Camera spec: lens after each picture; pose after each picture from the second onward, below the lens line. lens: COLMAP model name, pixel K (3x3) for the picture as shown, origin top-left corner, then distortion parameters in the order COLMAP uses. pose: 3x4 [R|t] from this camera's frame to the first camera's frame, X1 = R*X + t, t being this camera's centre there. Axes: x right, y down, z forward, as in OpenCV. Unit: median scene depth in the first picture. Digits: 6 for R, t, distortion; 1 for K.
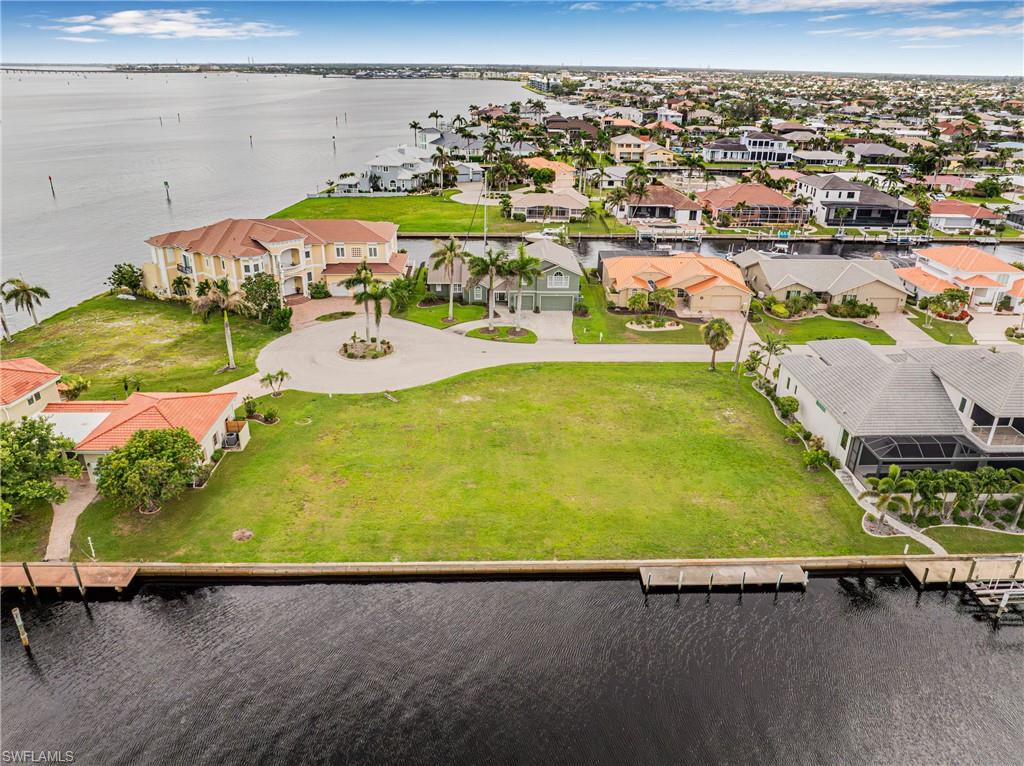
lens RADIAL K [[722.5, 0, 510.8], [0, 722.5, 377.6], [0, 0, 1]] dist [-0.038812, 0.009289]
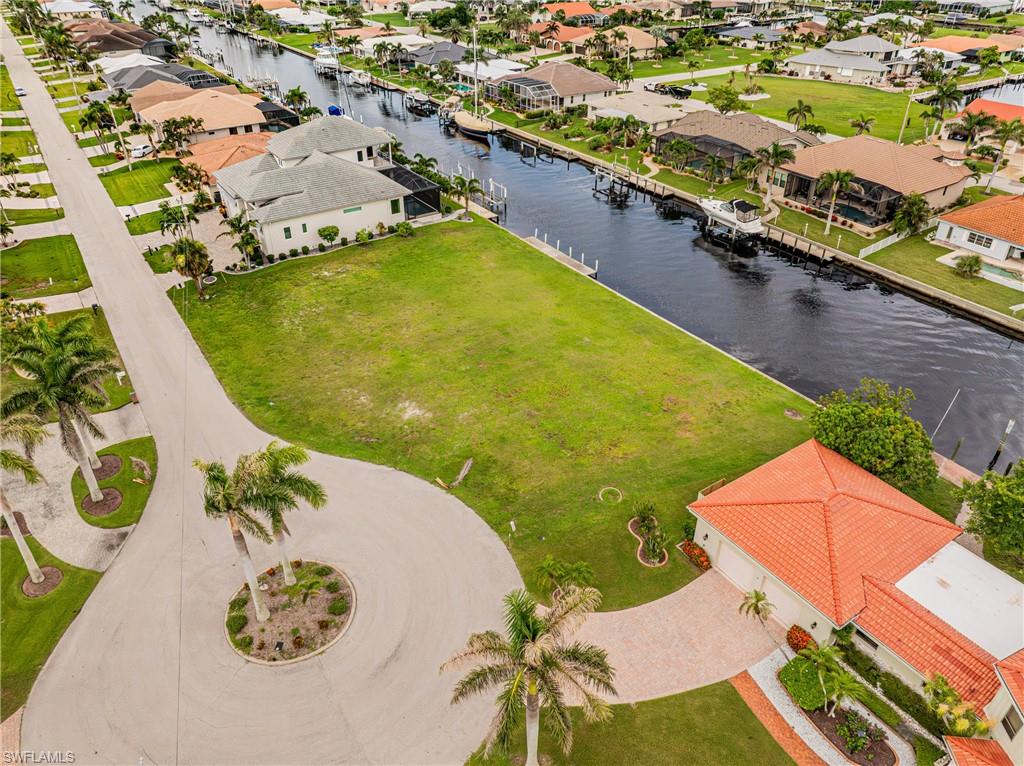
lens RADIAL K [[722.5, 0, 513.8], [0, 722.5, 382.5], [0, 0, 1]] dist [-0.038812, 0.009289]
pose [[-0.534906, -0.474274, 0.699242, -0.468164], [0.332785, 0.642432, 0.690315, -0.350104], [-0.776614, 0.601951, -0.185809, 0.811554]]
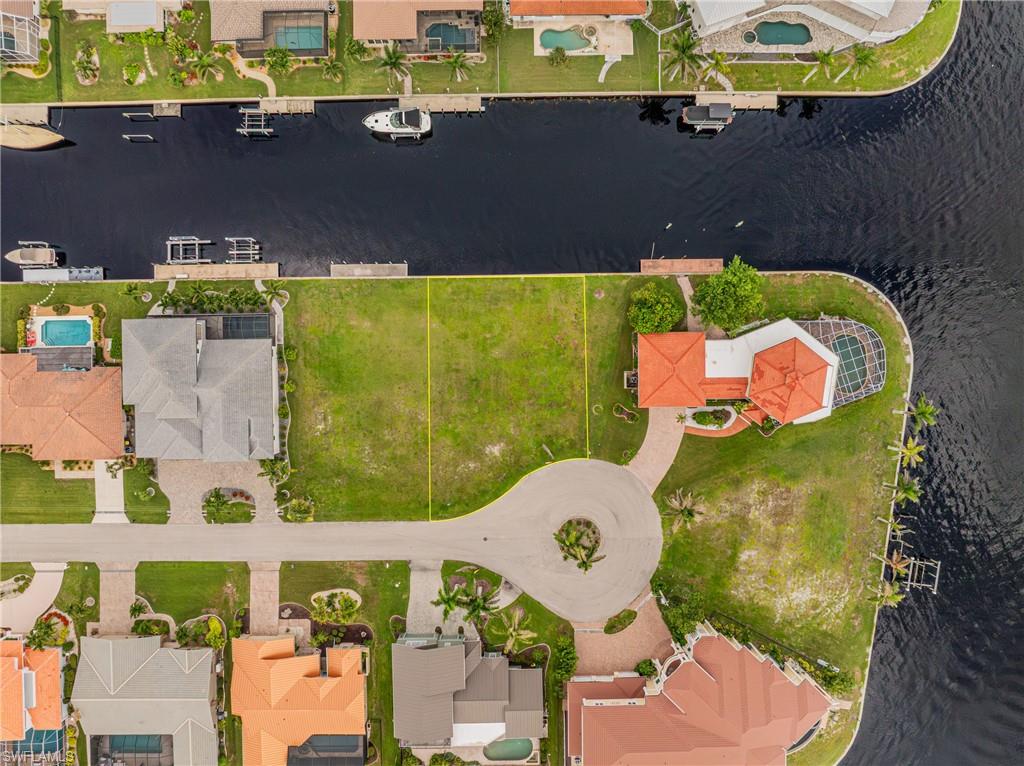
lens RADIAL K [[722.5, 0, 509.6], [0, 722.5, 381.0], [0, 0, 1]] dist [-0.038812, 0.009289]
pose [[-0.999674, -0.016207, -0.019749, -0.045881], [-0.011267, -0.414117, 0.910154, -0.968481], [-0.022930, 0.910079, 0.413800, 0.212632]]
